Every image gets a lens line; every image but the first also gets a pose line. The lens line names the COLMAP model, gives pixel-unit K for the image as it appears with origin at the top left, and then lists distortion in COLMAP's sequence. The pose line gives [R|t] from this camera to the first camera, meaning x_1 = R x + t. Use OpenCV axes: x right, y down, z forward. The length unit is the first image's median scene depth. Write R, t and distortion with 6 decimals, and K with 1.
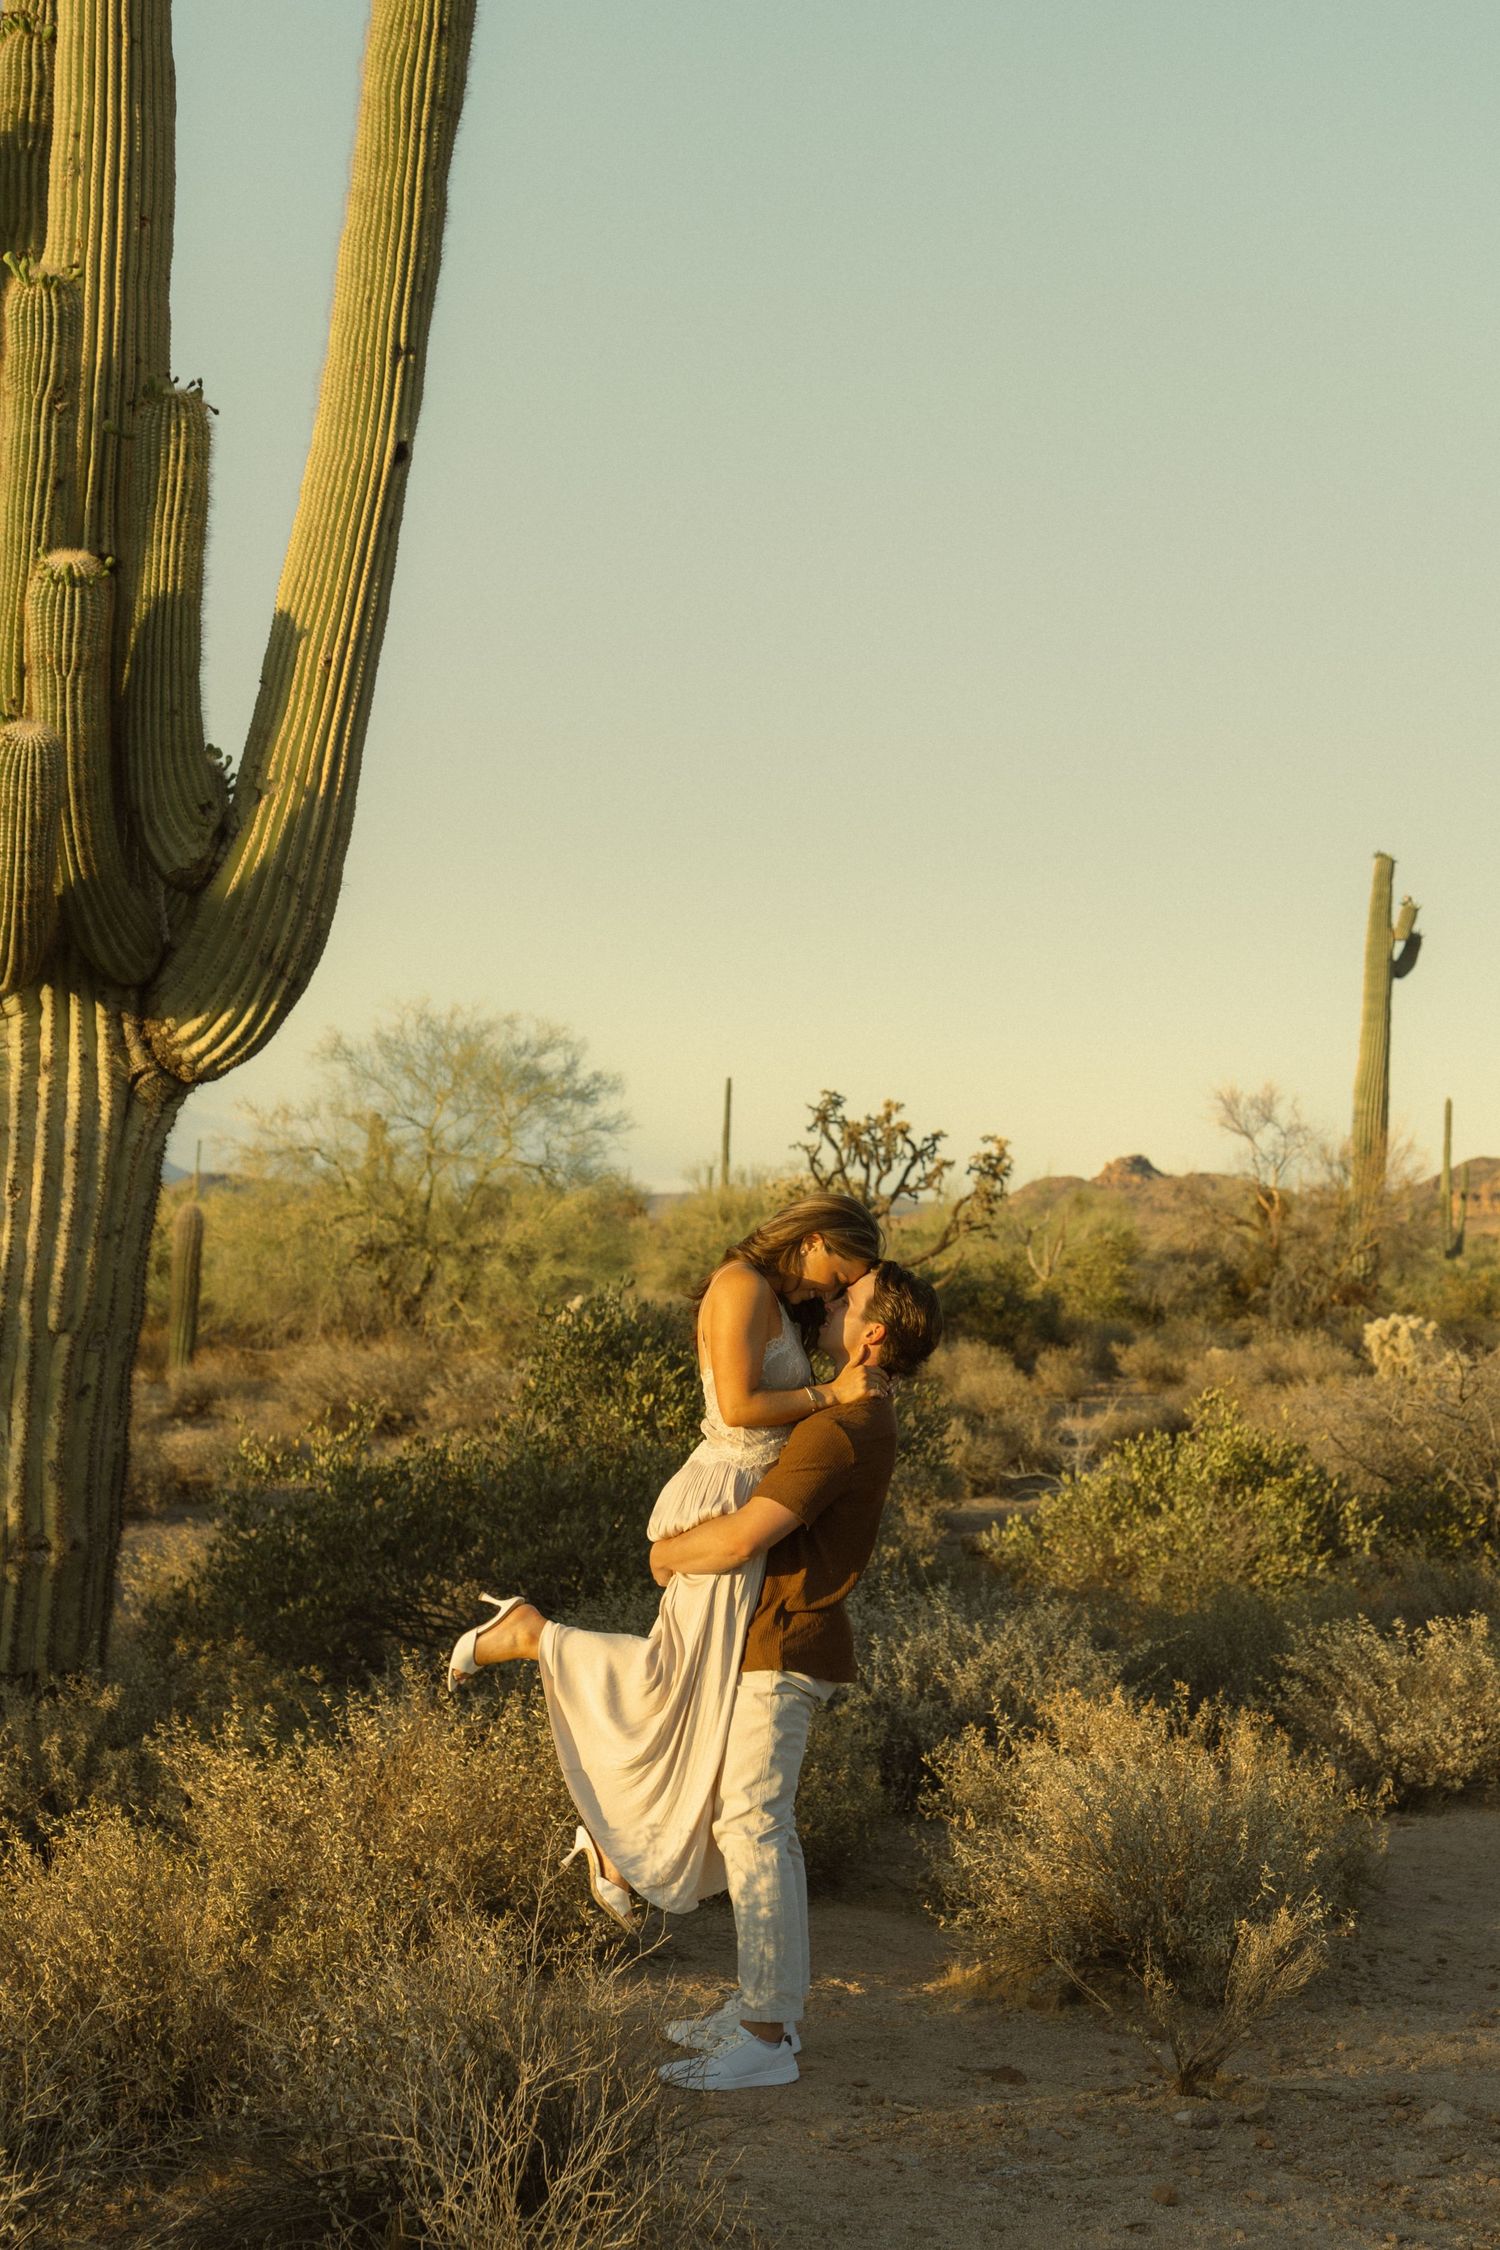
lens RADIAL K [[3158.5, 0, 736.7], [0, 3158.5, 1130.8], [0, 0, 1]] dist [0.054605, -0.261179]
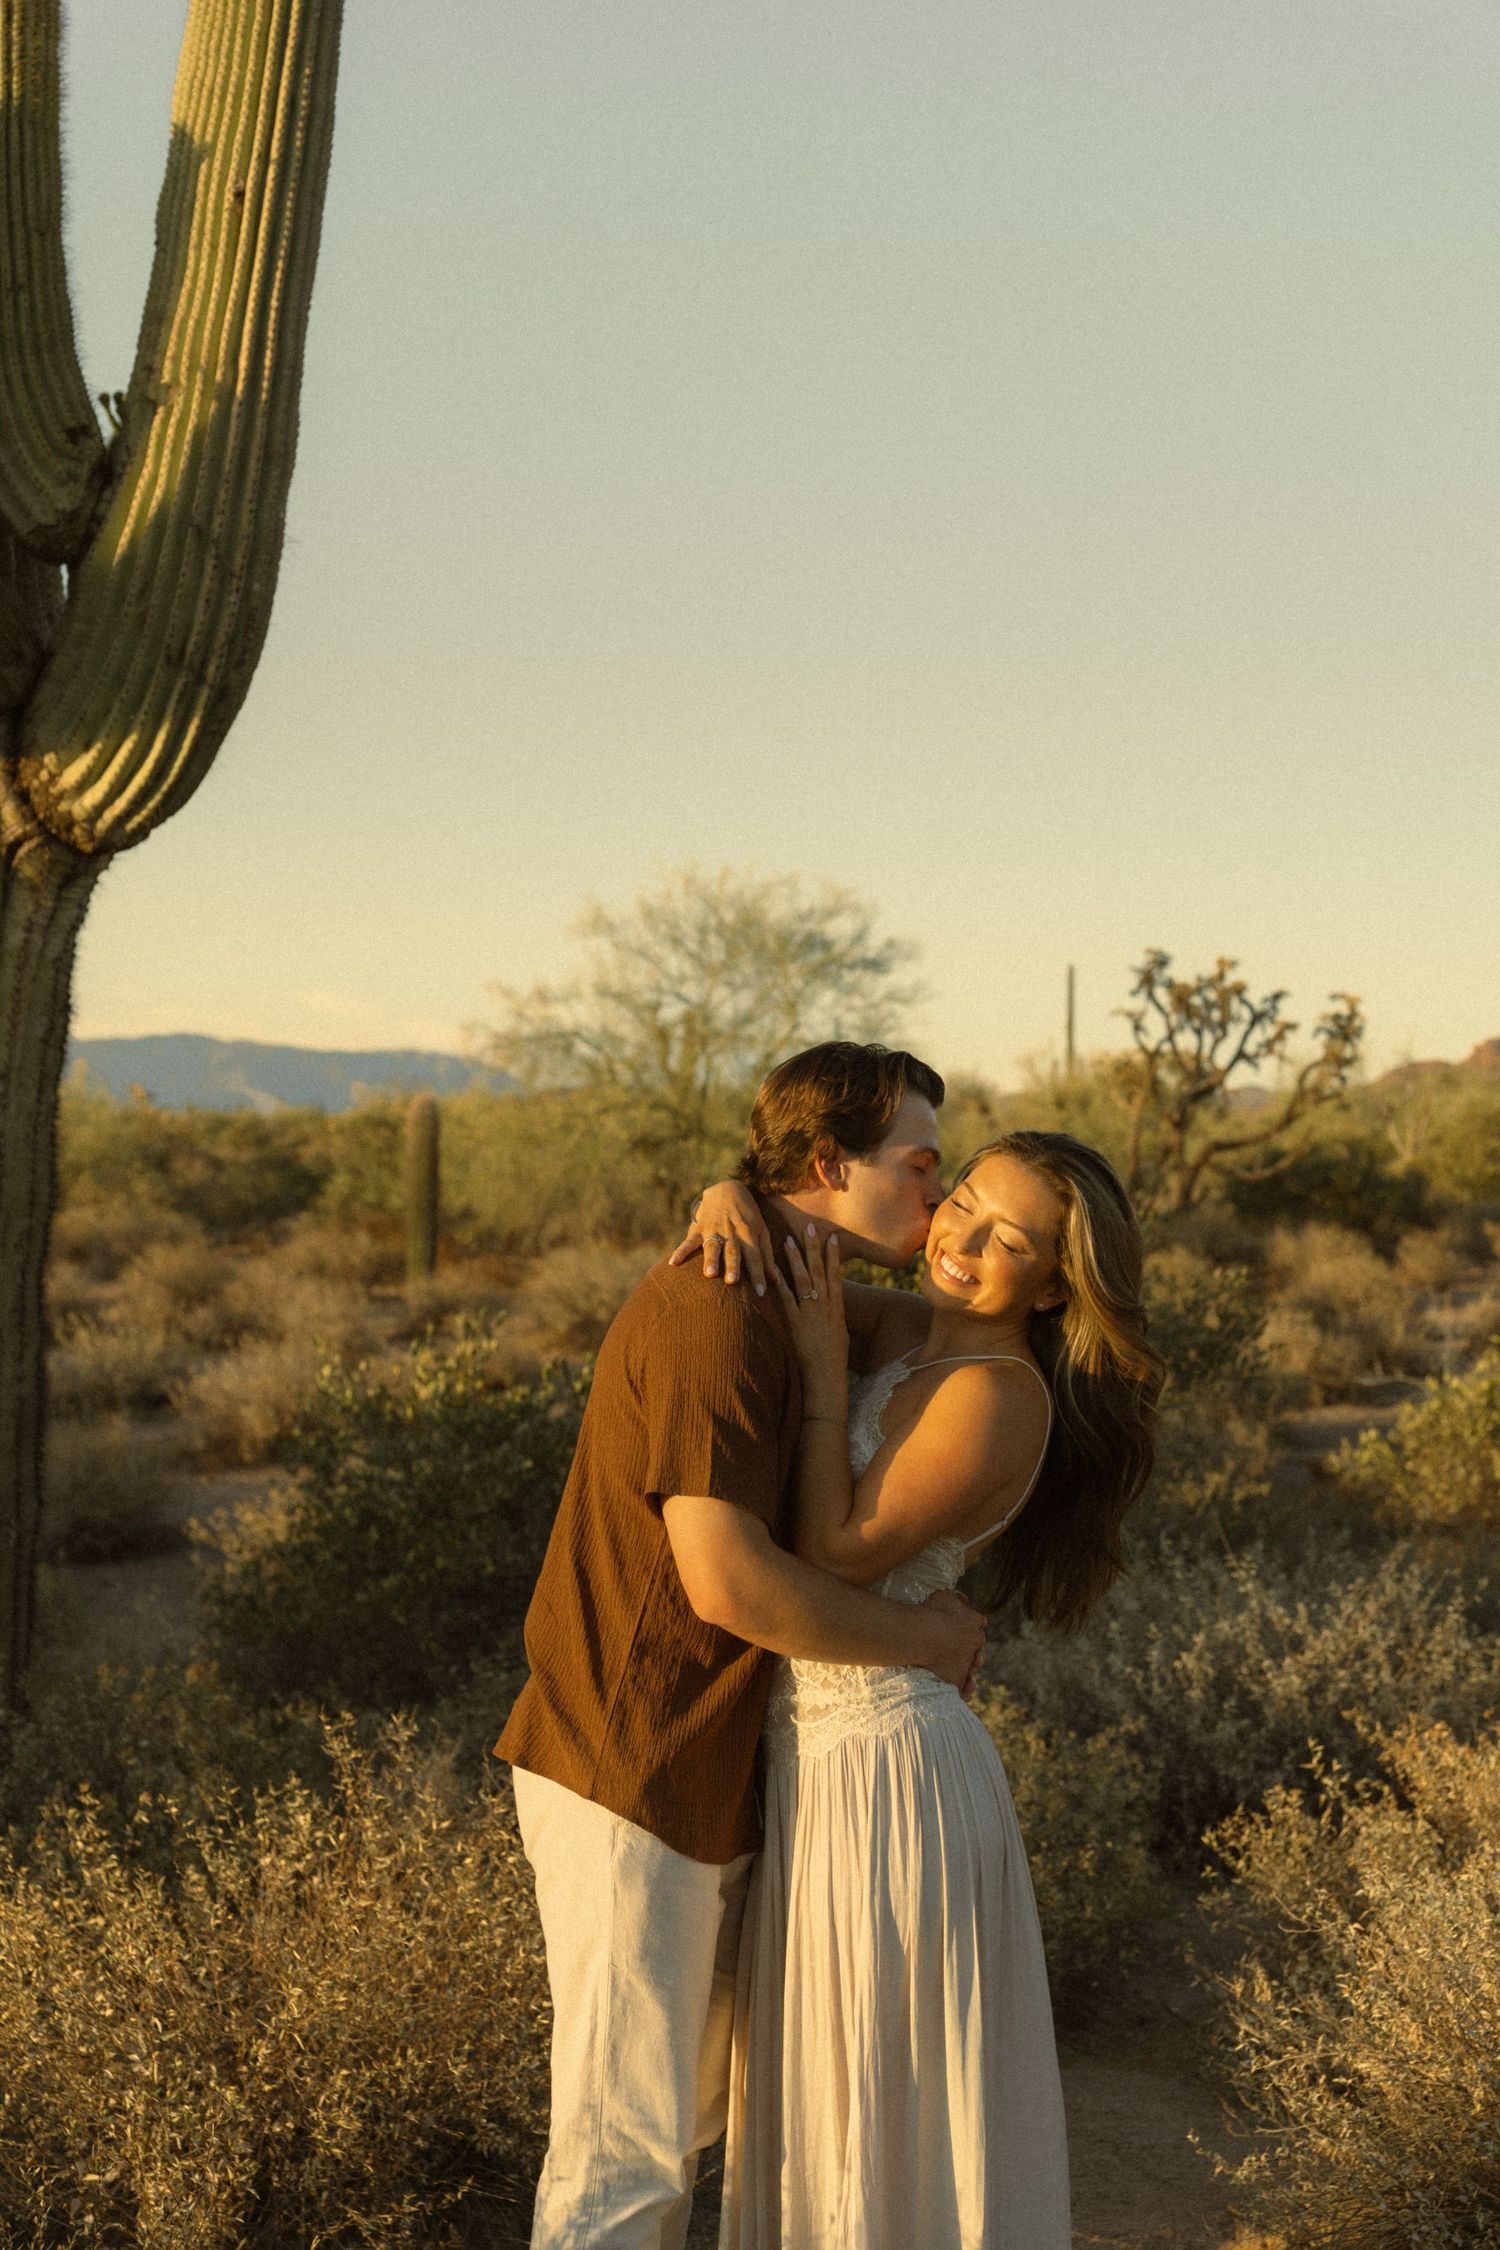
lens RADIAL K [[3169.2, 0, 760.4], [0, 3169.2, 1127.7], [0, 0, 1]] dist [-0.118670, 0.787472]
pose [[0.993730, -0.033700, -0.106609, 0.021557], [0.036747, 0.998967, 0.026748, 0.016452], [0.105598, -0.030498, 0.993941, 0.180061]]
